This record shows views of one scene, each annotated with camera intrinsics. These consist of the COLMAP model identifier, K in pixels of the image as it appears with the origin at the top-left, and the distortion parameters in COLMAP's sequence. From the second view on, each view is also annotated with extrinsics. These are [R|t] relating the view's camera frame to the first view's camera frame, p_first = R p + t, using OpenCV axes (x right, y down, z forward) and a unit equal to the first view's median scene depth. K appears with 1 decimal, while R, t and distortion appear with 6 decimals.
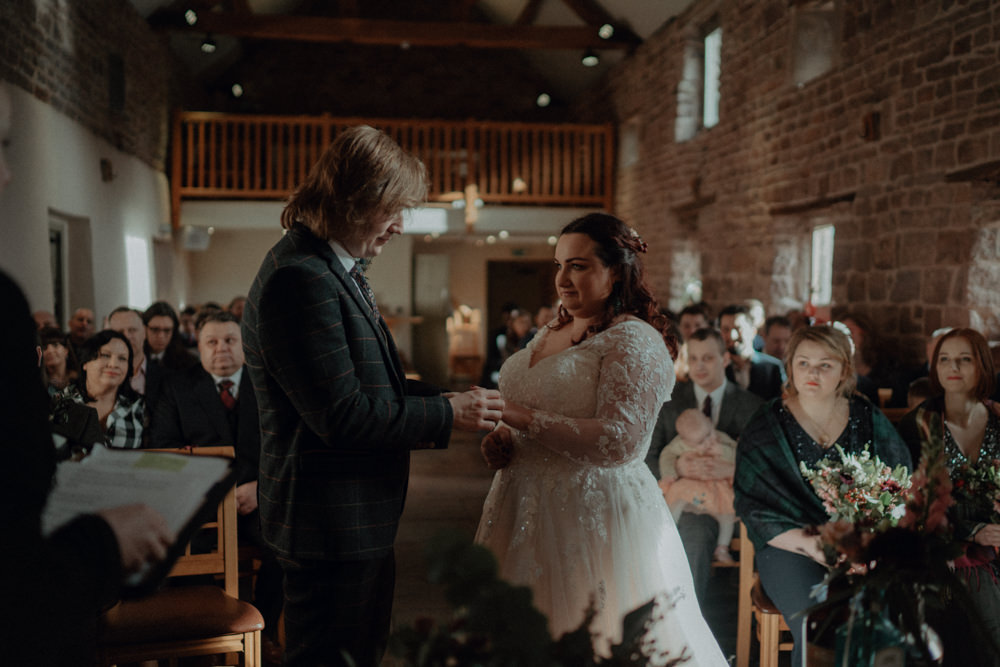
lens RADIAL K [[962.6, 0, 500.0], [0, 962.6, 333.5], [0, 0, 1]] dist [-0.103428, 0.129210]
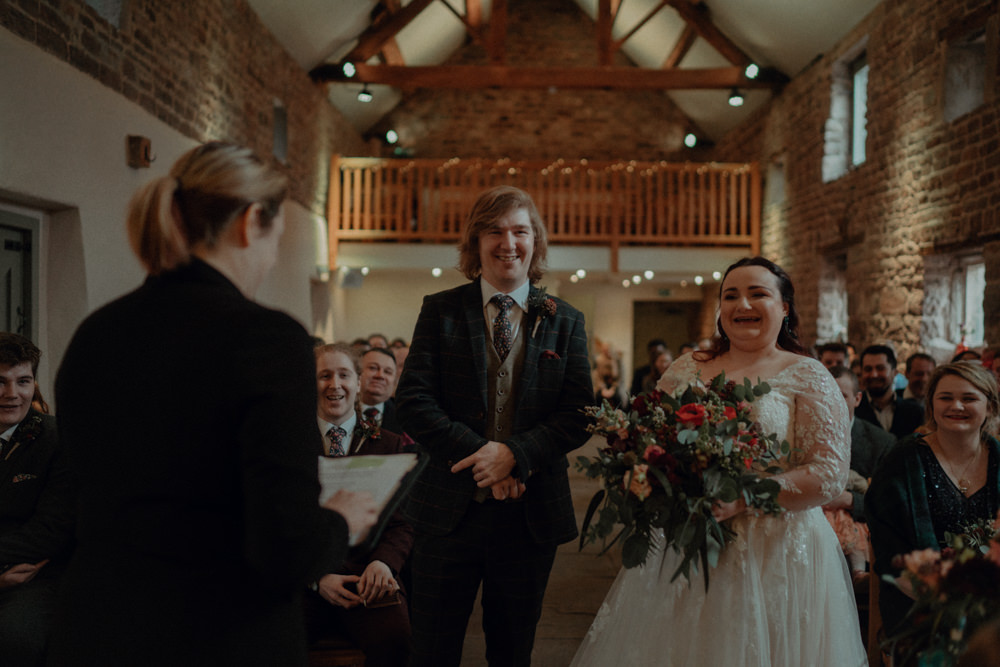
lens RADIAL K [[962.6, 0, 500.0], [0, 962.6, 333.5], [0, 0, 1]] dist [-0.103428, 0.129210]
pose [[0.987854, 0.006750, -0.155236, 0.010318], [-0.013096, 0.999118, -0.039893, 0.000683], [0.154830, 0.041441, 0.987072, -0.020029]]
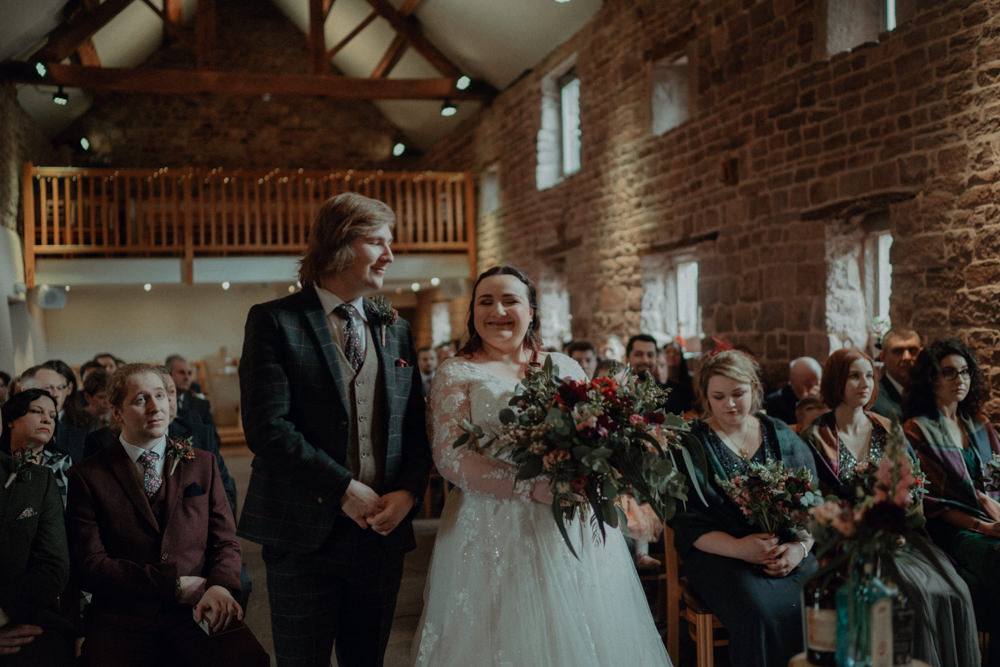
lens RADIAL K [[962.6, 0, 500.0], [0, 962.6, 333.5], [0, 0, 1]] dist [-0.103428, 0.129210]
pose [[0.985985, -0.040961, 0.161730, -0.043341], [0.048700, 0.997836, -0.044178, 0.002547], [-0.159570, 0.051435, 0.985846, -0.025040]]
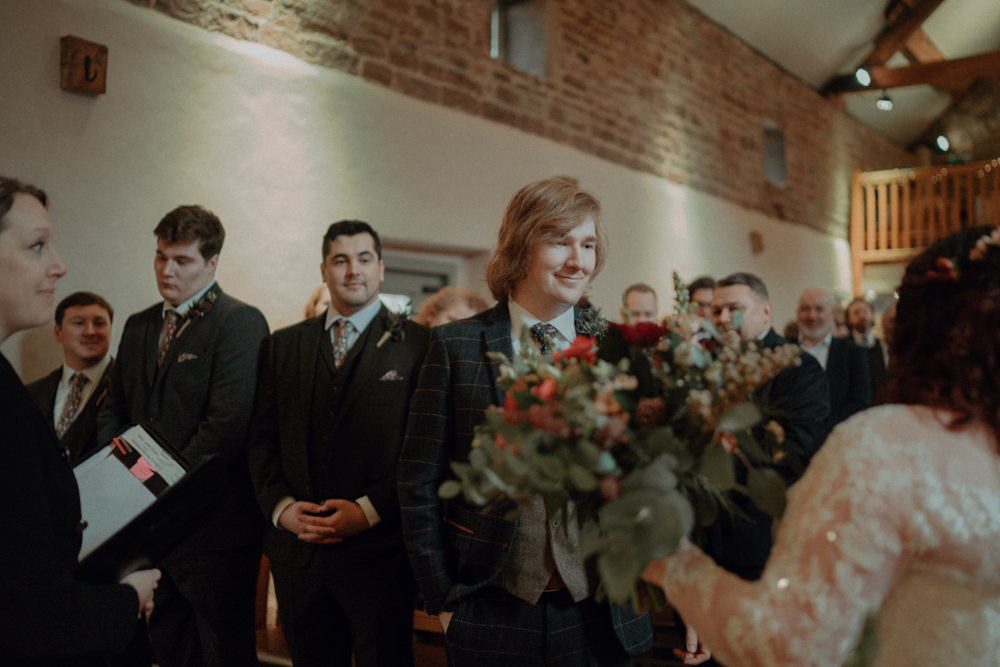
lens RADIAL K [[962.6, 0, 500.0], [0, 962.6, 333.5], [0, 0, 1]] dist [-0.103428, 0.129210]
pose [[0.710243, -0.027335, -0.703425, 0.123084], [-0.021991, 0.997897, -0.060983, -0.004846], [0.703613, 0.058782, 0.708148, 0.087656]]
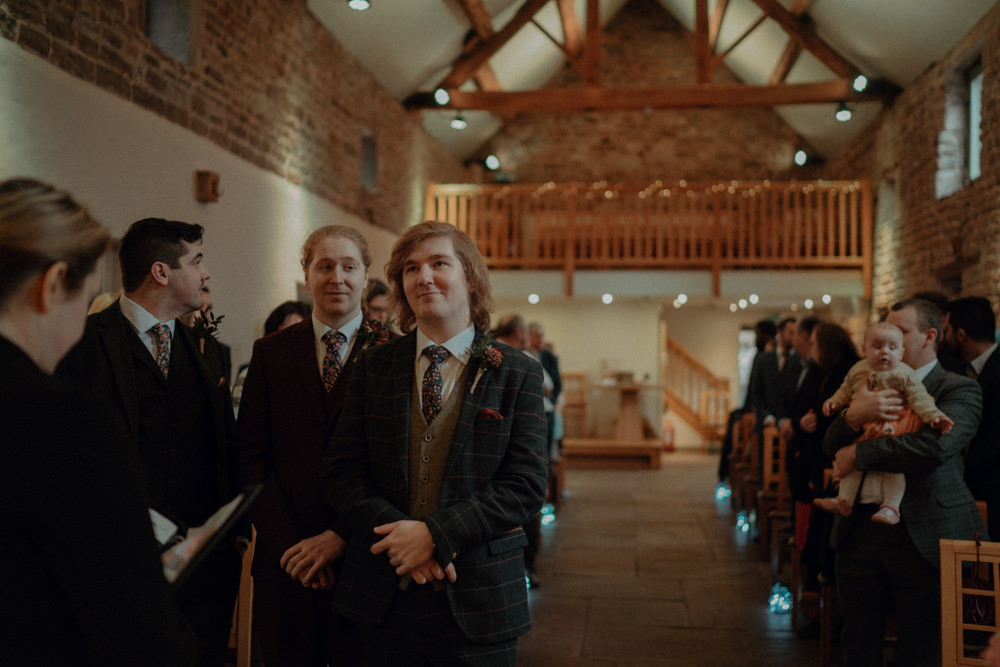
lens RADIAL K [[963.6, 0, 491.5], [0, 963.6, 337.2], [0, 0, 1]] dist [-0.112530, 0.145706]
pose [[0.957337, -0.001752, -0.288967, 0.048091], [-0.015754, 0.998178, -0.058243, -0.008520], [0.288543, 0.060310, 0.955566, 0.018373]]
